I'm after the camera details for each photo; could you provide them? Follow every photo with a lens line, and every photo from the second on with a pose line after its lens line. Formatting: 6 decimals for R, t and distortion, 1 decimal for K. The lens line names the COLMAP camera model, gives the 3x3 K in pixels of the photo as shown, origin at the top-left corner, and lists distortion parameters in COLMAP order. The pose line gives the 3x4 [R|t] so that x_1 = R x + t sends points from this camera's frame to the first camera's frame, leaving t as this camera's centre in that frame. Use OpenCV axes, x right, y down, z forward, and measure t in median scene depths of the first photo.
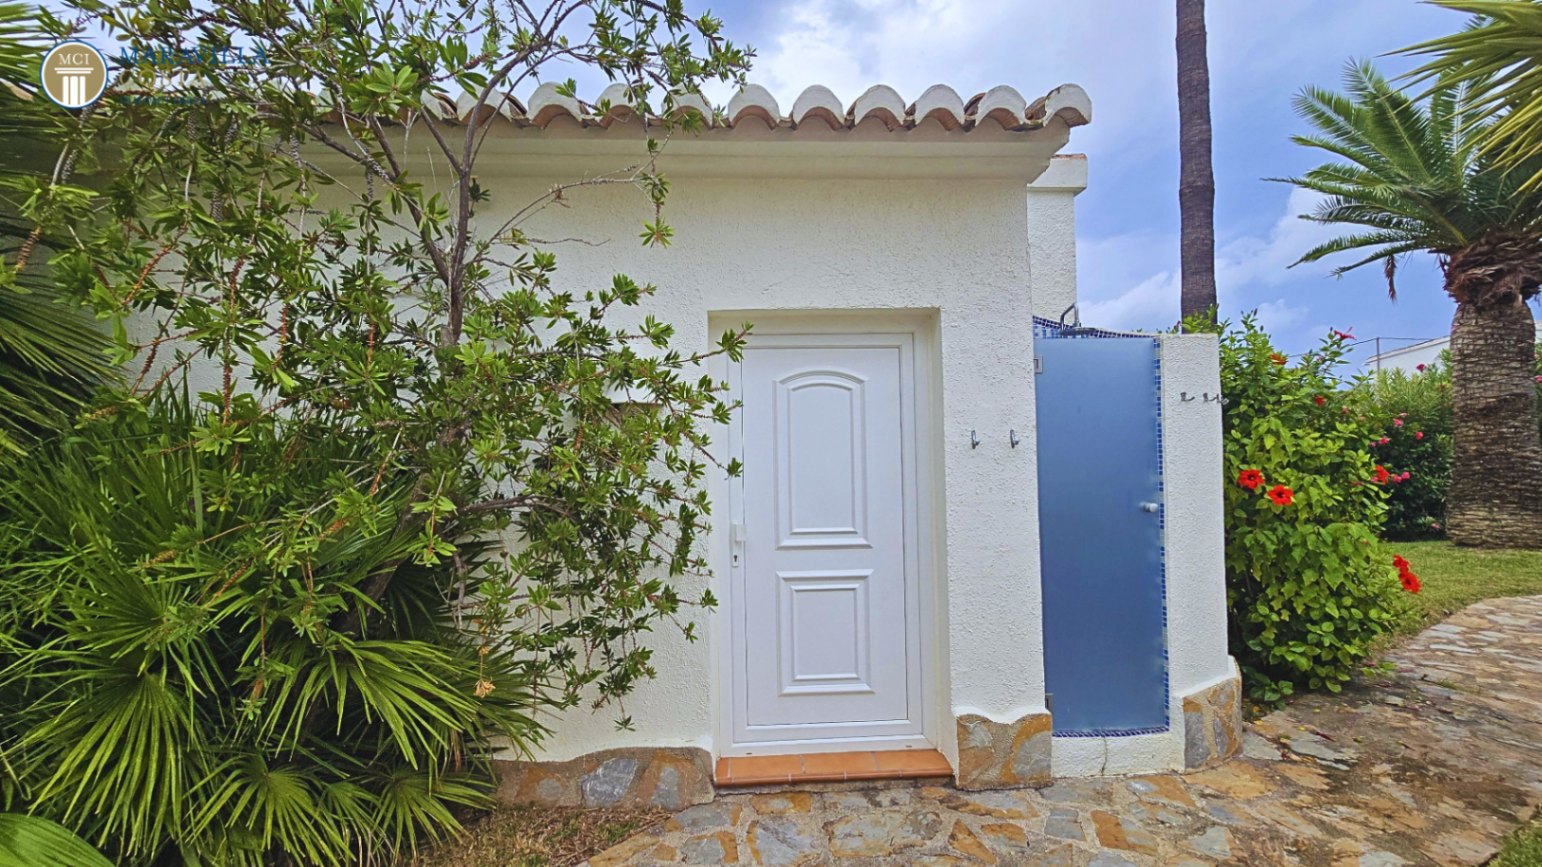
lens RADIAL K [[633.0, 0, 771.0], [0, 633.0, 433.5], [0, 0, 1]] dist [-0.000971, -0.000234]
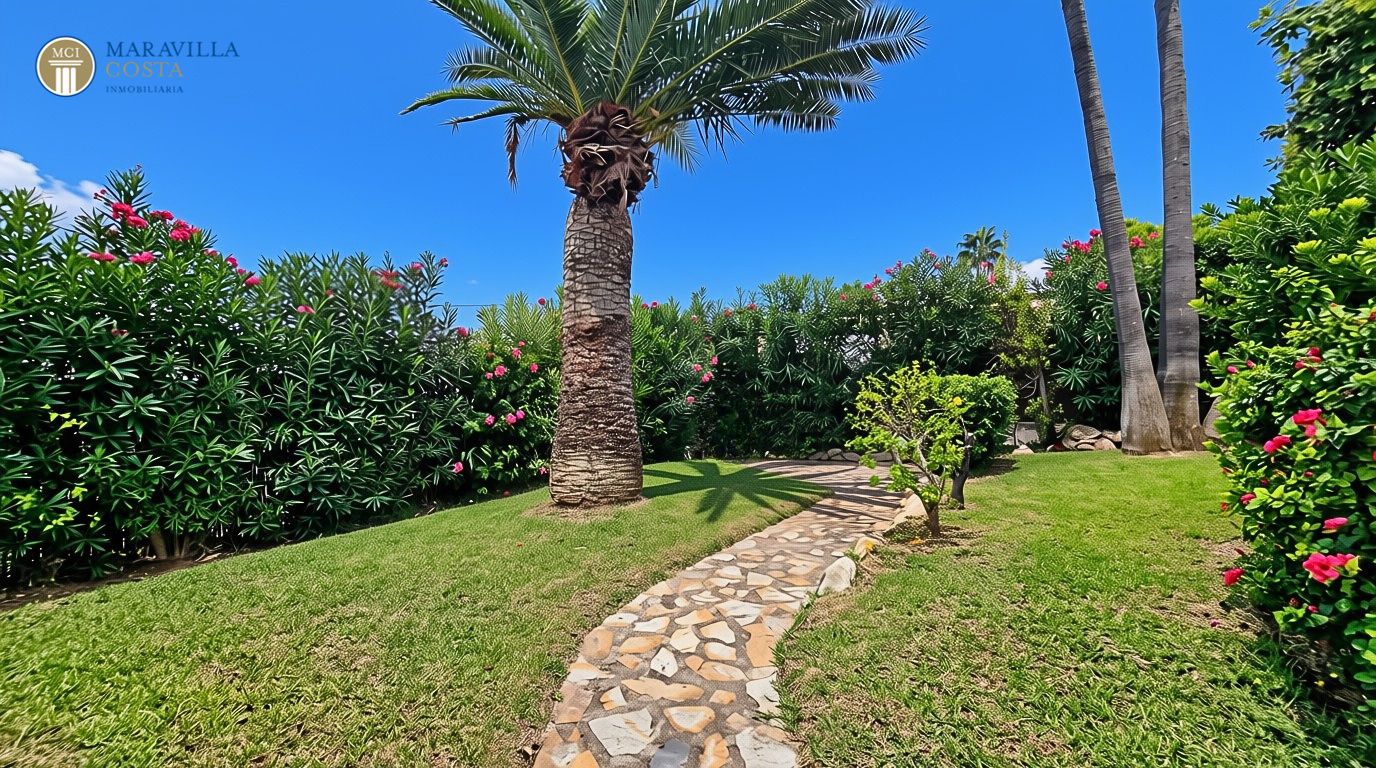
lens RADIAL K [[574.9, 0, 688.0], [0, 574.9, 384.0], [0, 0, 1]] dist [0.001056, -0.000091]
pose [[0.507688, 0.028395, 0.861073, 0.567435], [-0.041305, 0.999110, -0.008594, 0.028384], [-0.860550, -0.031204, 0.508409, 0.520946]]
